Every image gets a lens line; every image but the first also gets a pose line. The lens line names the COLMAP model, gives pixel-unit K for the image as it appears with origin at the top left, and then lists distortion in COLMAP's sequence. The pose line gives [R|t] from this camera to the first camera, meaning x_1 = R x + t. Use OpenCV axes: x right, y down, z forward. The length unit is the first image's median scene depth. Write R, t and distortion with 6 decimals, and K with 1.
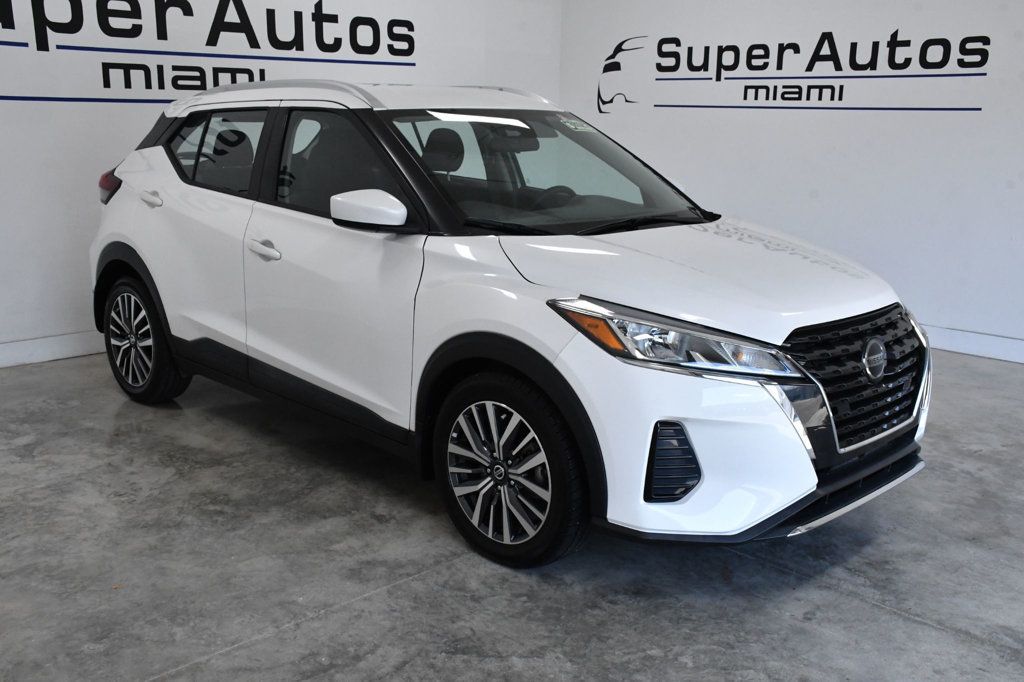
lens RADIAL K [[997.0, 0, 488.8], [0, 997.0, 334.7], [0, 0, 1]] dist [0.003152, 0.000000]
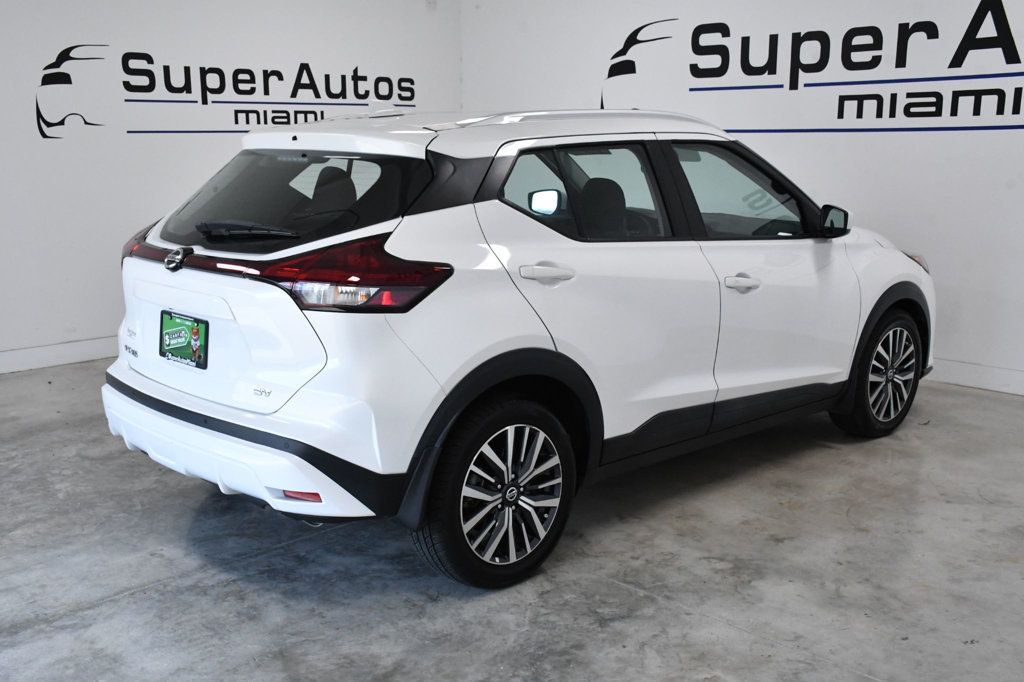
lens RADIAL K [[1099.8, 0, 521.1], [0, 1099.8, 334.3], [0, 0, 1]] dist [0.042051, 0.000000]
pose [[0.016863, 0.168513, -0.985555, 1.378374], [-0.213608, 0.963546, 0.161095, -0.246573], [0.976774, 0.207806, 0.052244, 1.122595]]
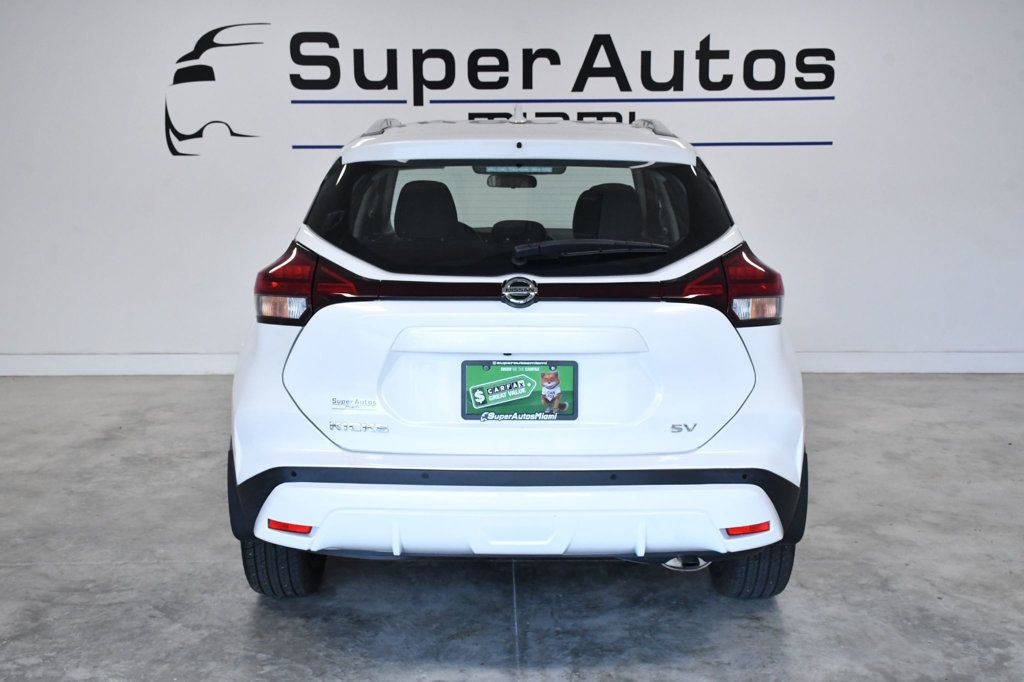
lens RADIAL K [[1161.6, 0, 511.8], [0, 1161.6, 338.1], [0, 0, 1]] dist [0.073829, 0.000000]
pose [[0.730966, 0.093213, -0.676018, 0.925159], [-0.137838, 0.990376, -0.012483, -0.028150], [0.668348, 0.102306, 0.736780, 0.182381]]
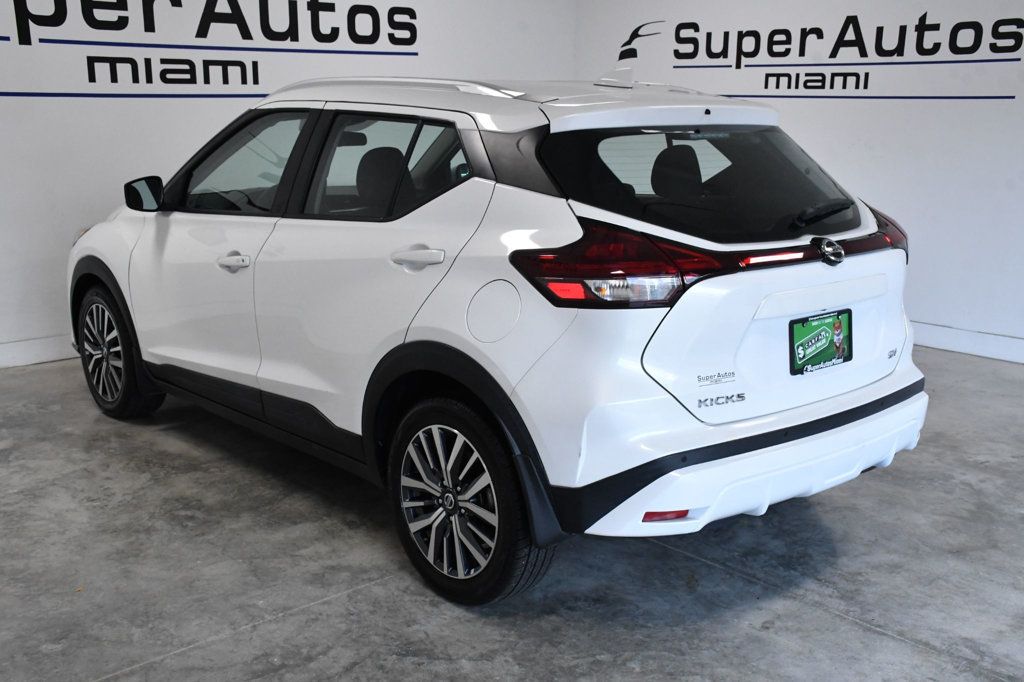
lens RADIAL K [[1099.8, 0, 502.3], [0, 1099.8, 341.5], [0, 0, 1]] dist [0.042051, 0.000000]
pose [[0.999230, 0.001733, -0.039208, 0.084530], [-0.001507, 0.999982, 0.005809, -0.004521], [0.039217, -0.005746, 0.999214, -0.089170]]
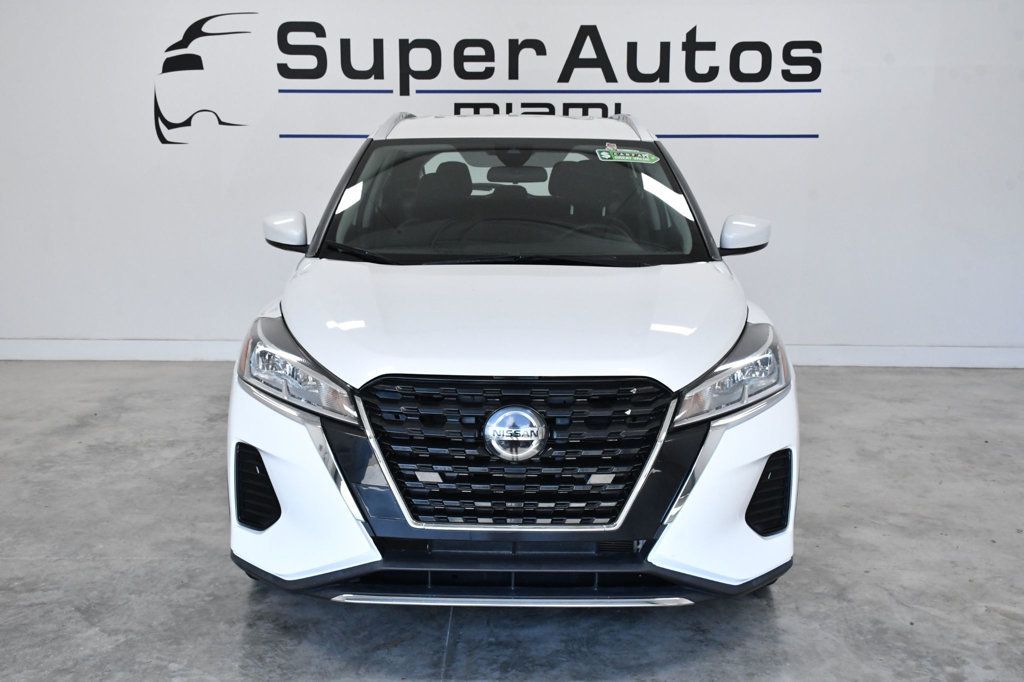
lens RADIAL K [[1099.8, 0, 512.4], [0, 1099.8, 341.1], [0, 0, 1]] dist [0.042051, 0.000000]
pose [[0.715425, 0.112012, -0.689652, 0.906585], [-0.148325, 0.988916, 0.006751, -0.050001], [0.682764, 0.097463, 0.724109, 0.312870]]
